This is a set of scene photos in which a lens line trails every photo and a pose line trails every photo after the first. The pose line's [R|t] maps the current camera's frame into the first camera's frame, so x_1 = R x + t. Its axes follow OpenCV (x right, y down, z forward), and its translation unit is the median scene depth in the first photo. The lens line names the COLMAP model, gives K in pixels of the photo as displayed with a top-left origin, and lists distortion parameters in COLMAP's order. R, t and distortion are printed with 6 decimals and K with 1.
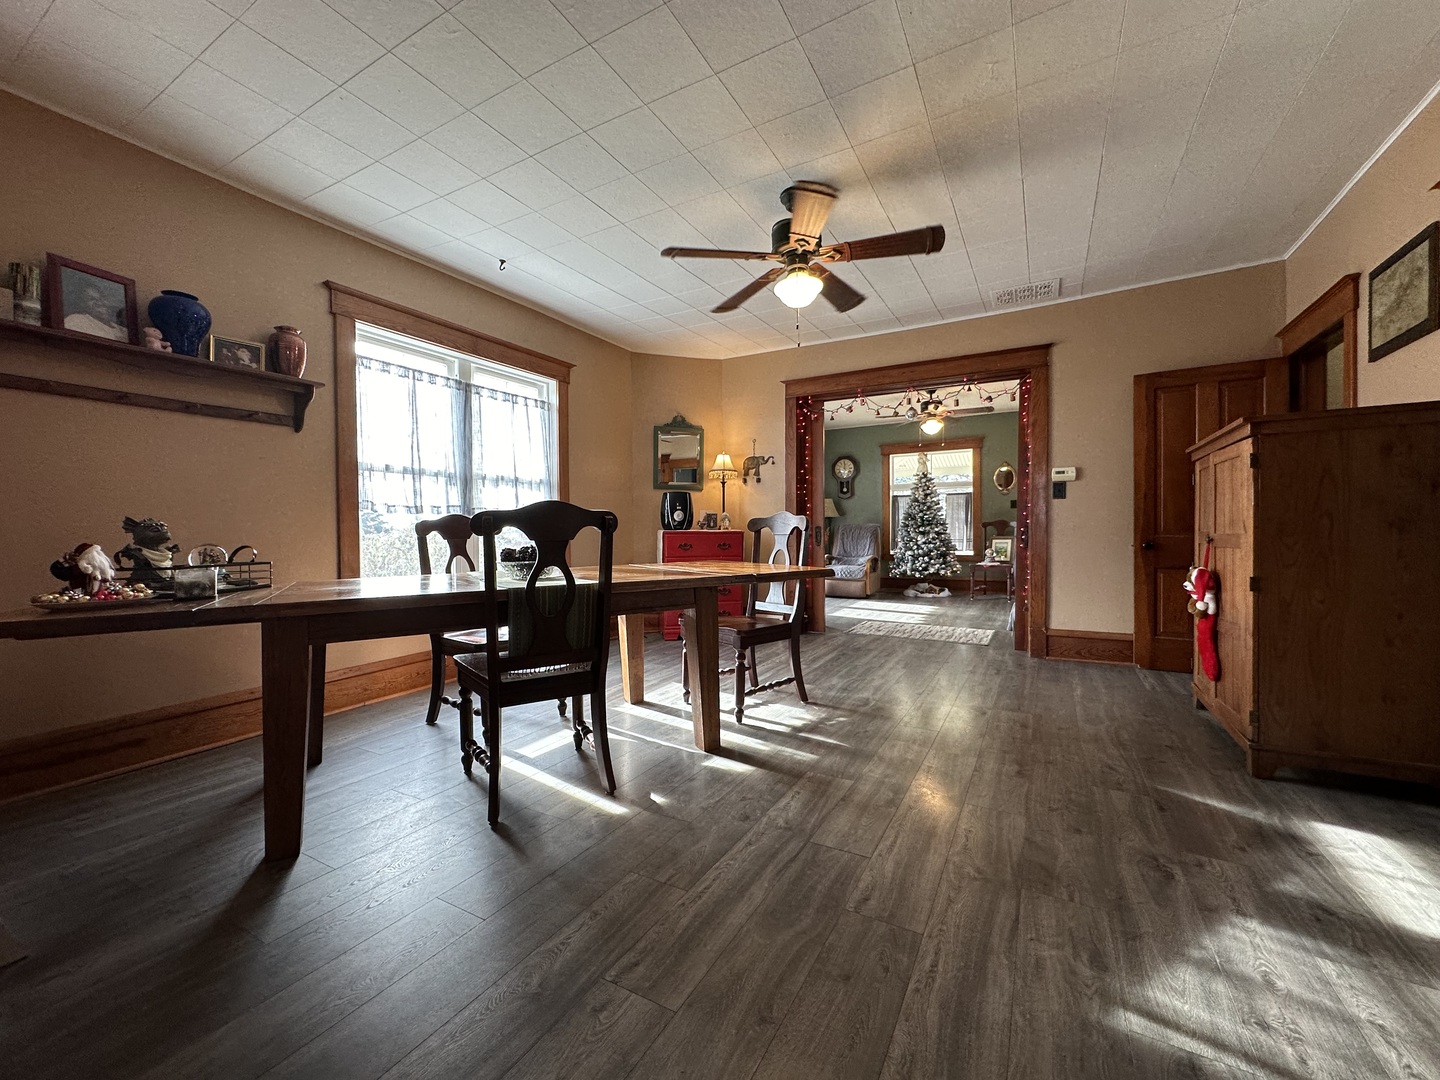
lens RADIAL K [[578.3, 0, 717.9], [0, 578.3, 536.8], [0, 0, 1]] dist [-0.000989, -0.000148]
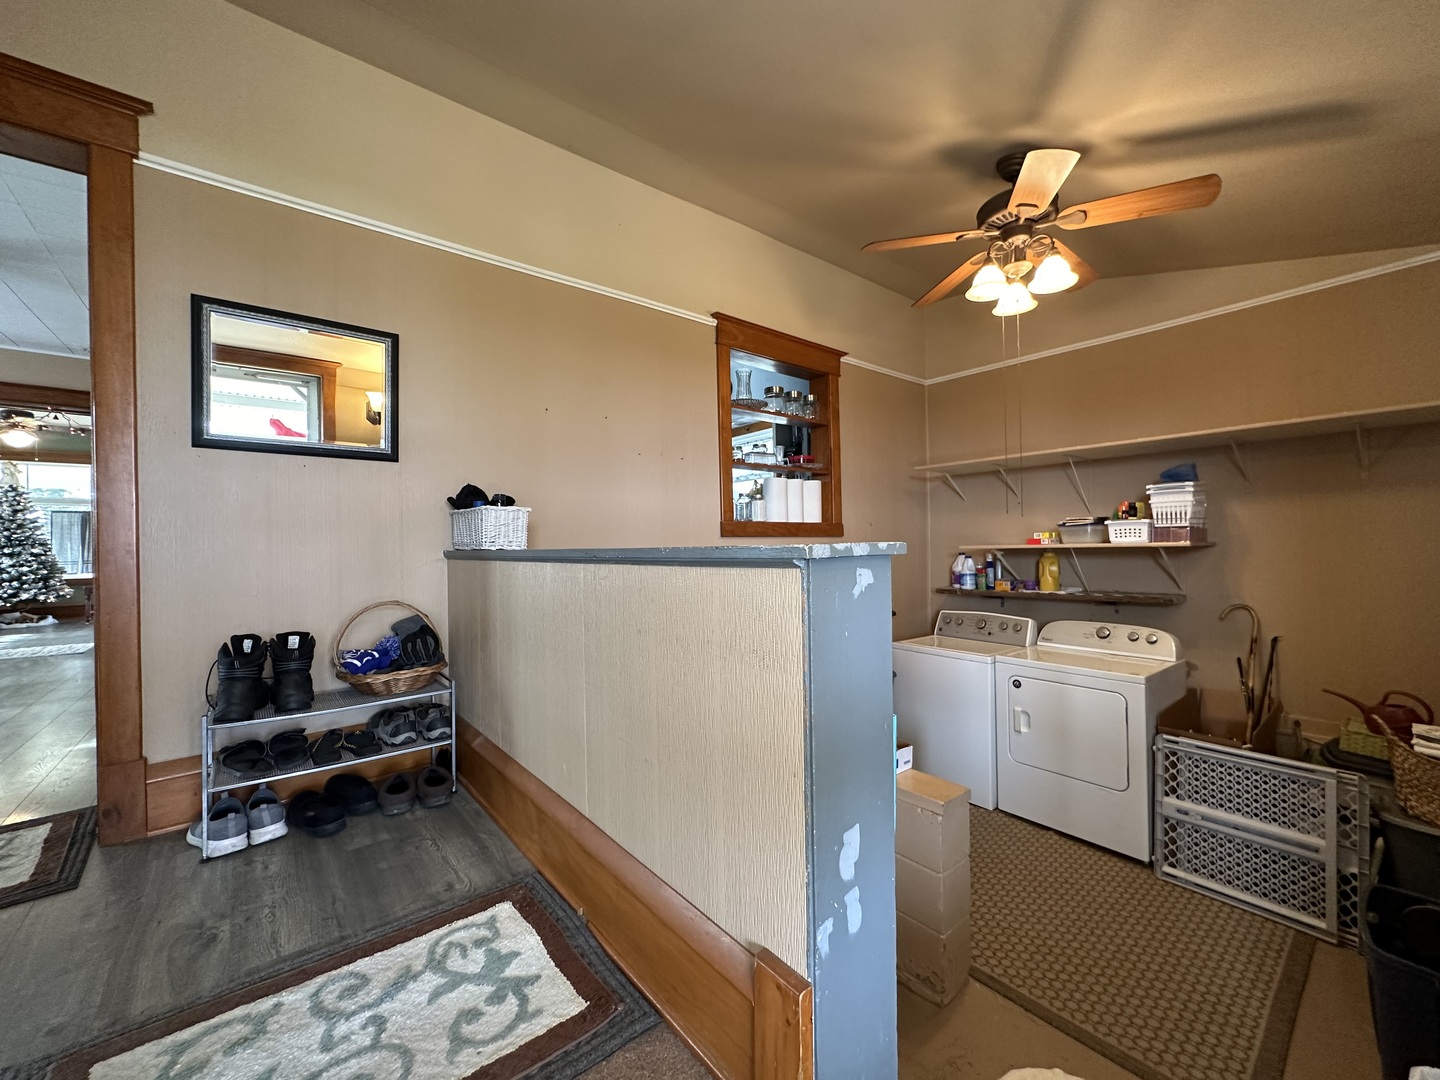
lens RADIAL K [[578.3, 0, 719.5], [0, 578.3, 545.8], [0, 0, 1]] dist [-0.000989, -0.000148]
pose [[0.363342, 0.002628, 0.931652, -0.065794], [0.018829, 0.999771, -0.010164, 0.009010], [-0.931466, 0.021235, 0.363209, -0.307183]]
